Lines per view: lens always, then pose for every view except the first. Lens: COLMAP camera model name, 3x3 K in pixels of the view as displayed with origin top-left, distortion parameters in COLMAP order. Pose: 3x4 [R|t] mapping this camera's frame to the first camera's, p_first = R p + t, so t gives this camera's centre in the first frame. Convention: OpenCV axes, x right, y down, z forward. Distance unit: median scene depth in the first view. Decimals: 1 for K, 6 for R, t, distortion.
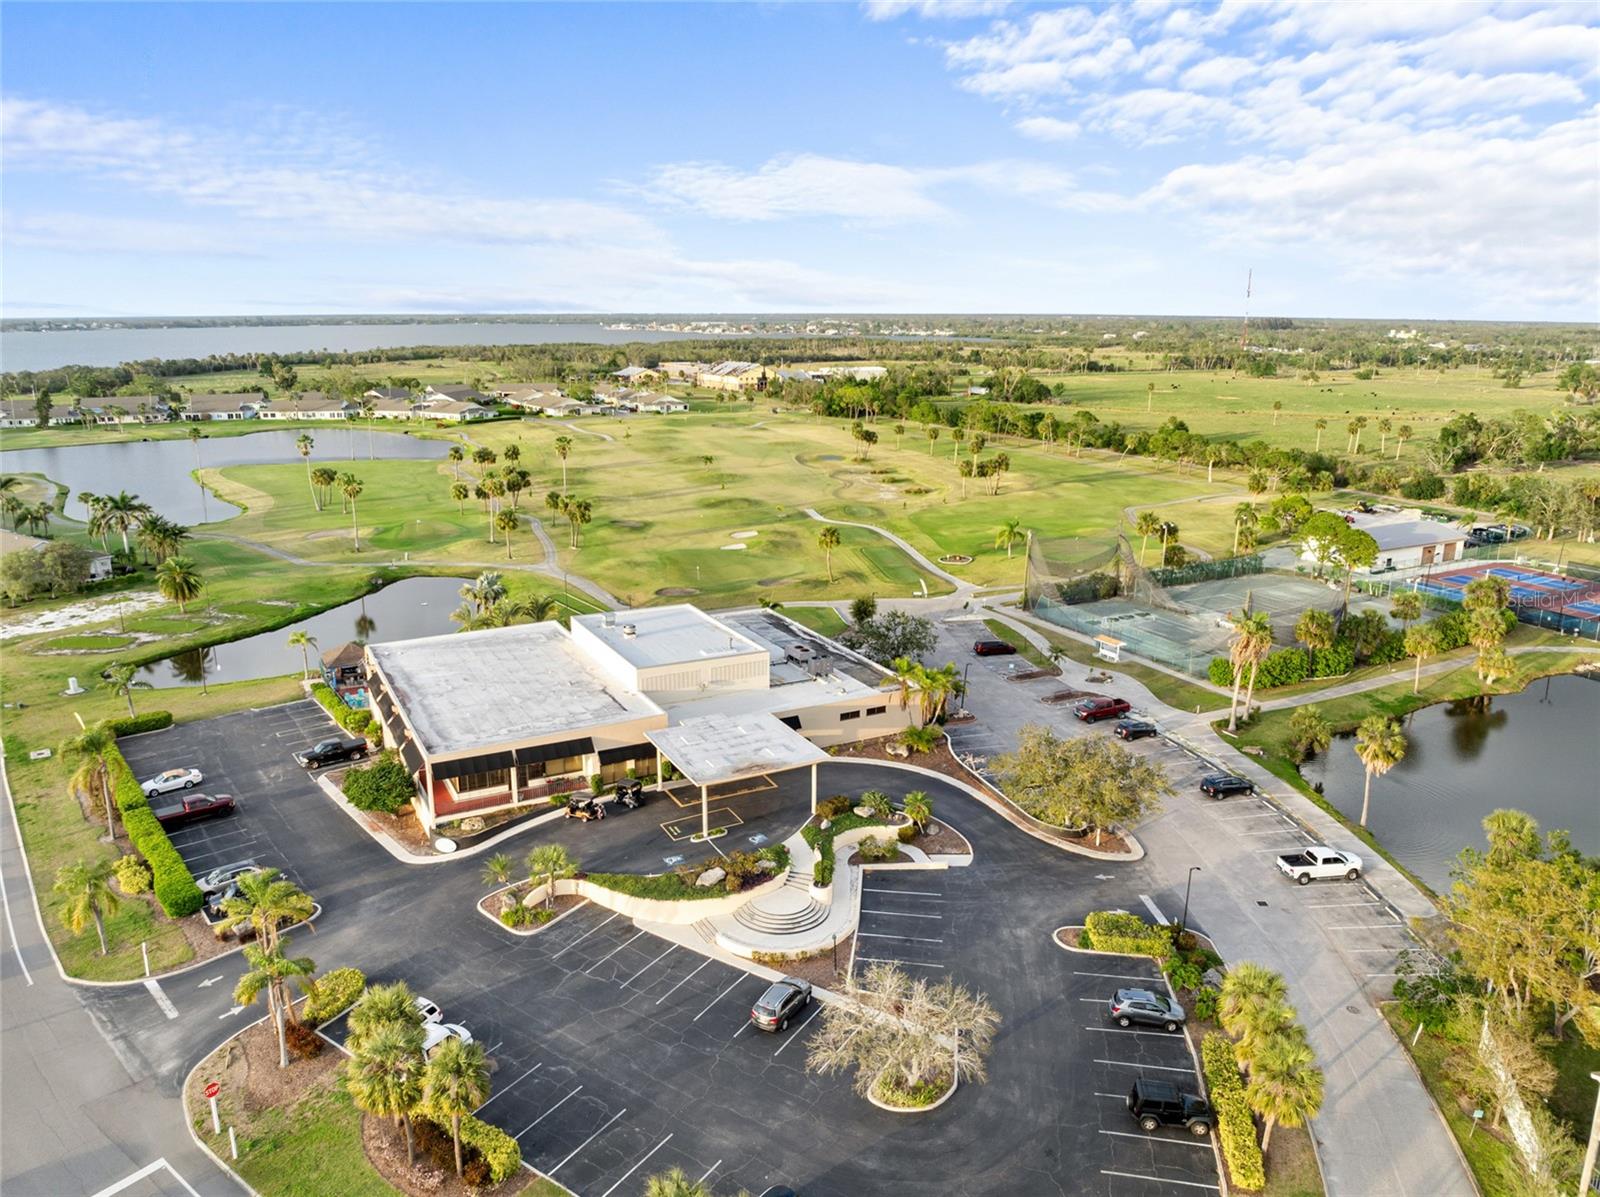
lens RADIAL K [[1127.0, 0, 800.0], [0, 1127.0, 598.5], [0, 0, 1]] dist [-0.048712, 0.009387]
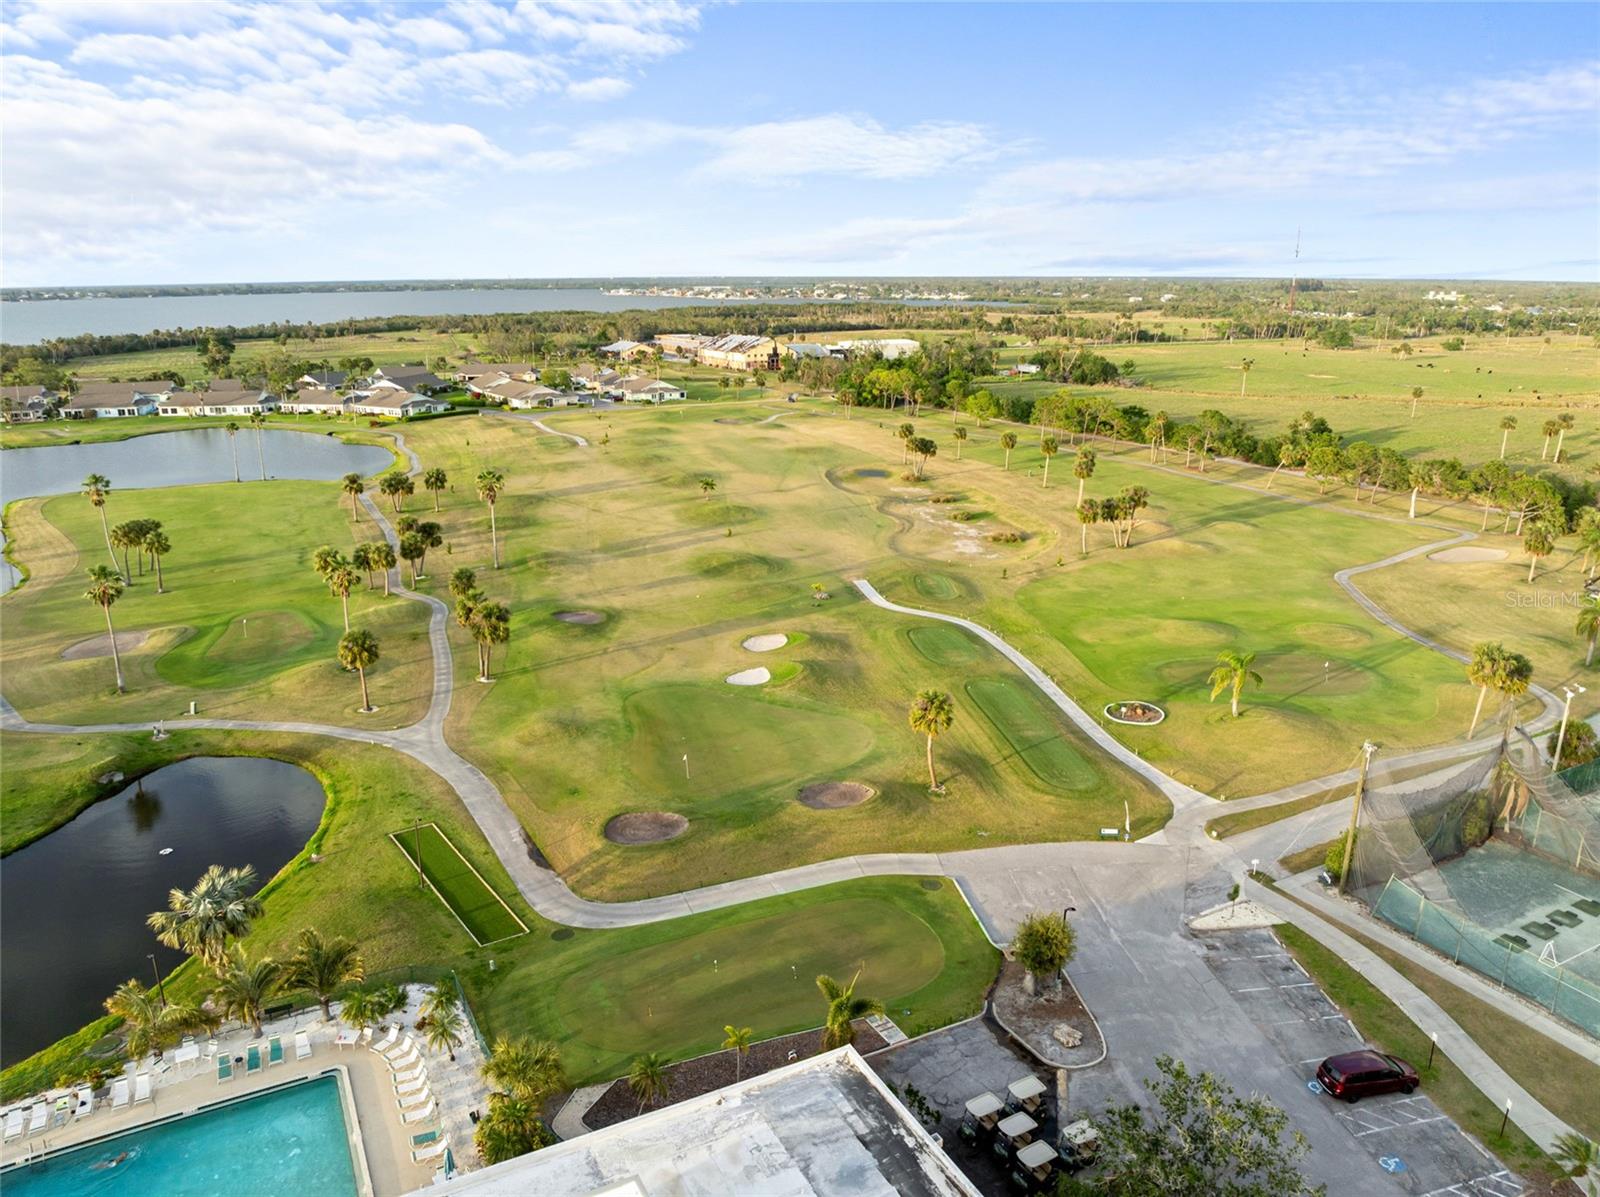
lens RADIAL K [[1127.0, 0, 800.0], [0, 1127.0, 598.5], [0, 0, 1]] dist [-0.048712, 0.009387]
pose [[0.999974, -0.005187, -0.005084, -0.011637], [0.005341, 0.999511, 0.030797, -0.043154], [0.004922, -0.030823, 0.999513, 0.163741]]
